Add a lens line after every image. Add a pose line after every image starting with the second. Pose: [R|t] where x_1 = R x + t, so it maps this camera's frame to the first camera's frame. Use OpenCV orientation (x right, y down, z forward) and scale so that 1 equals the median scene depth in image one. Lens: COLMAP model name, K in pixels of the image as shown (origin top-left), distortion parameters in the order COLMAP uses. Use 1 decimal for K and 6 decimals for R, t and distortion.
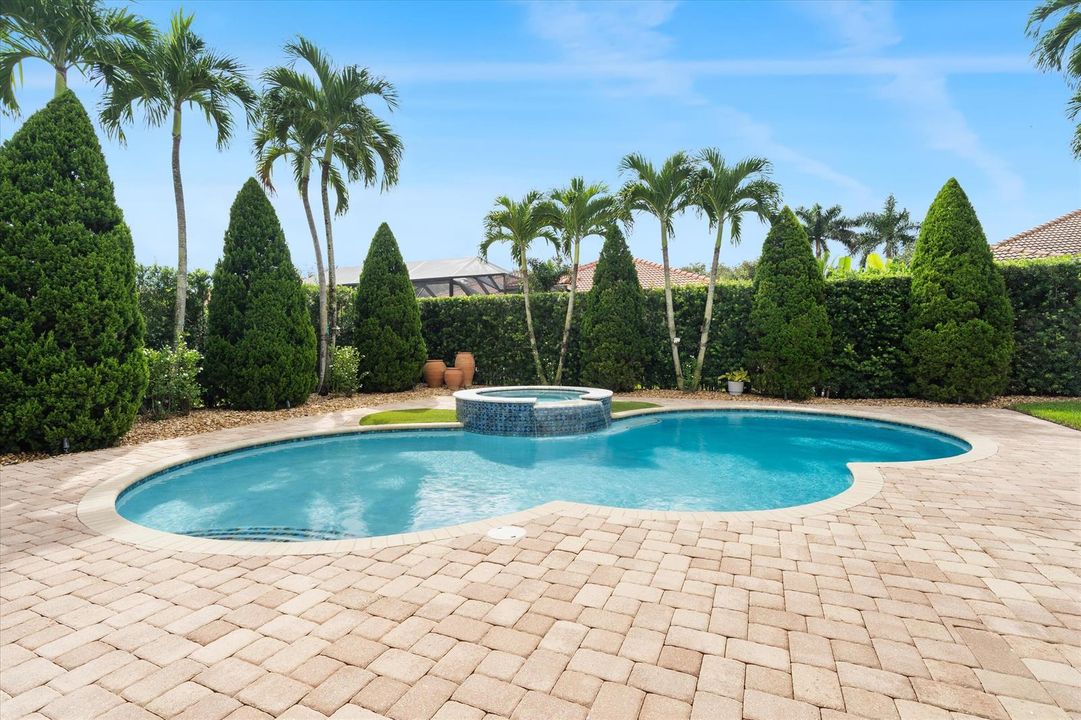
lens RADIAL K [[511.6, 0, 548.7], [0, 511.6, 344.4], [0, 0, 1]] dist [-0.010264, 0.007071]
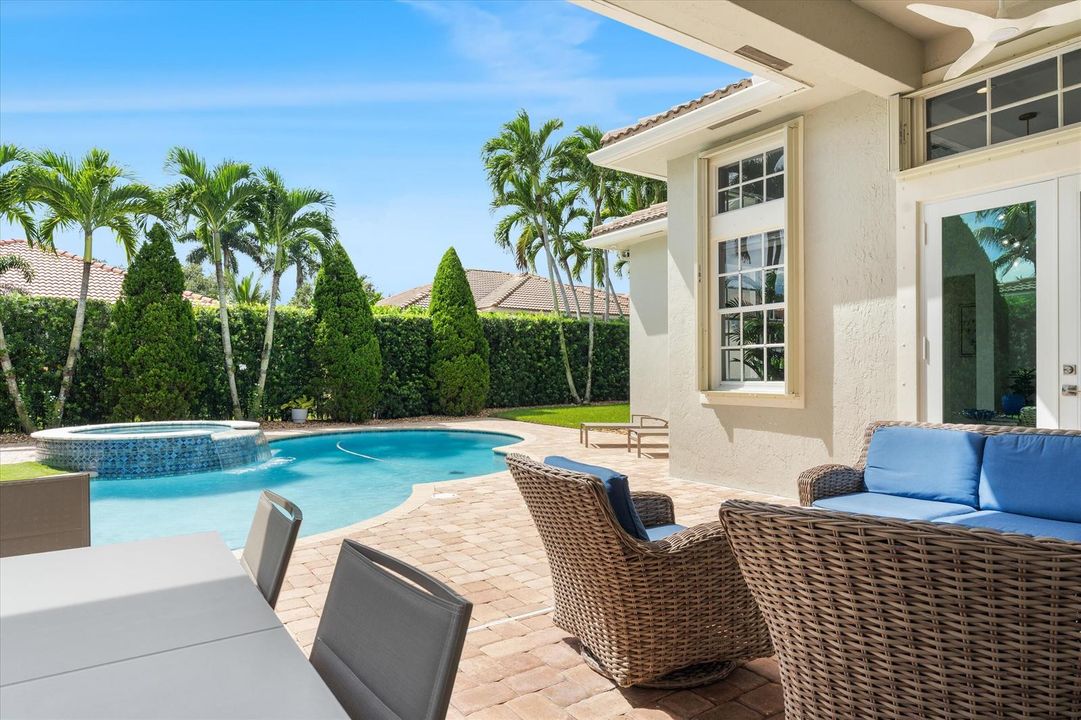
lens RADIAL K [[655.2, 0, 540.5], [0, 655.2, 370.0], [0, 0, 1]] dist [-0.015175, 0.010410]
pose [[0.517376, 0.006483, 0.855734, -0.481078], [-0.002711, 0.999979, -0.005937, 0.003000], [-0.855754, 0.000752, 0.517383, -0.069092]]
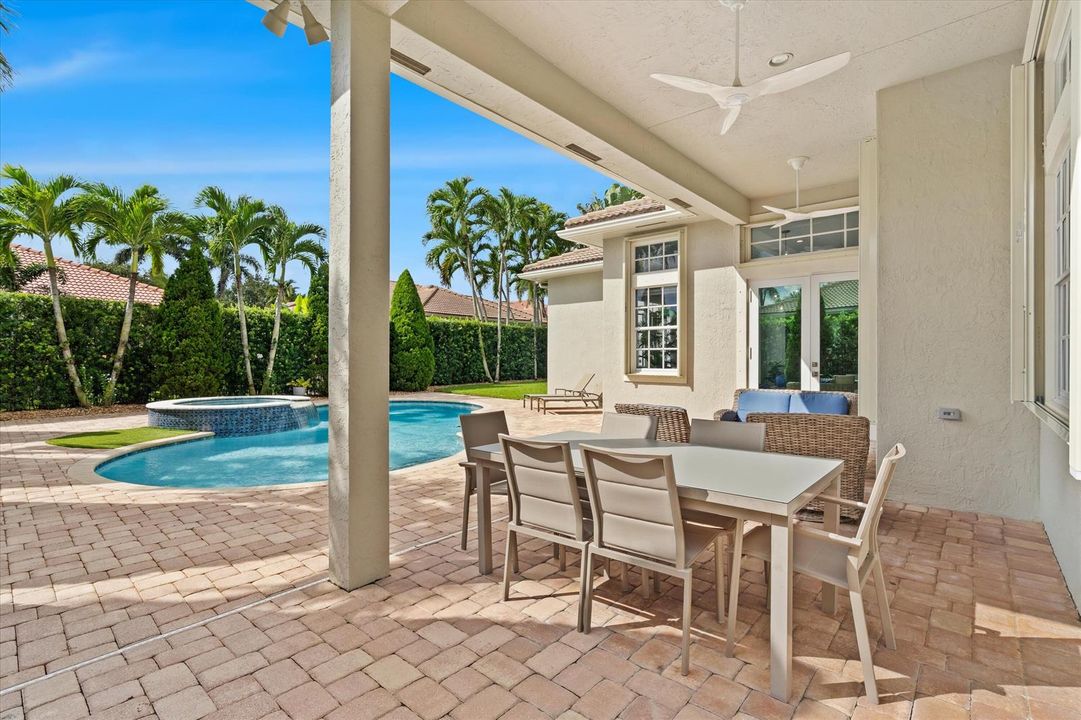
lens RADIAL K [[511.6, 0, 537.0], [0, 511.6, 355.0], [0, 0, 1]] dist [-0.010264, 0.007071]
pose [[0.285734, 0.012550, 0.958227, -0.728554], [-0.008319, 0.999909, -0.010616, -0.002138], [-0.958273, -0.004939, 0.285812, 0.019992]]
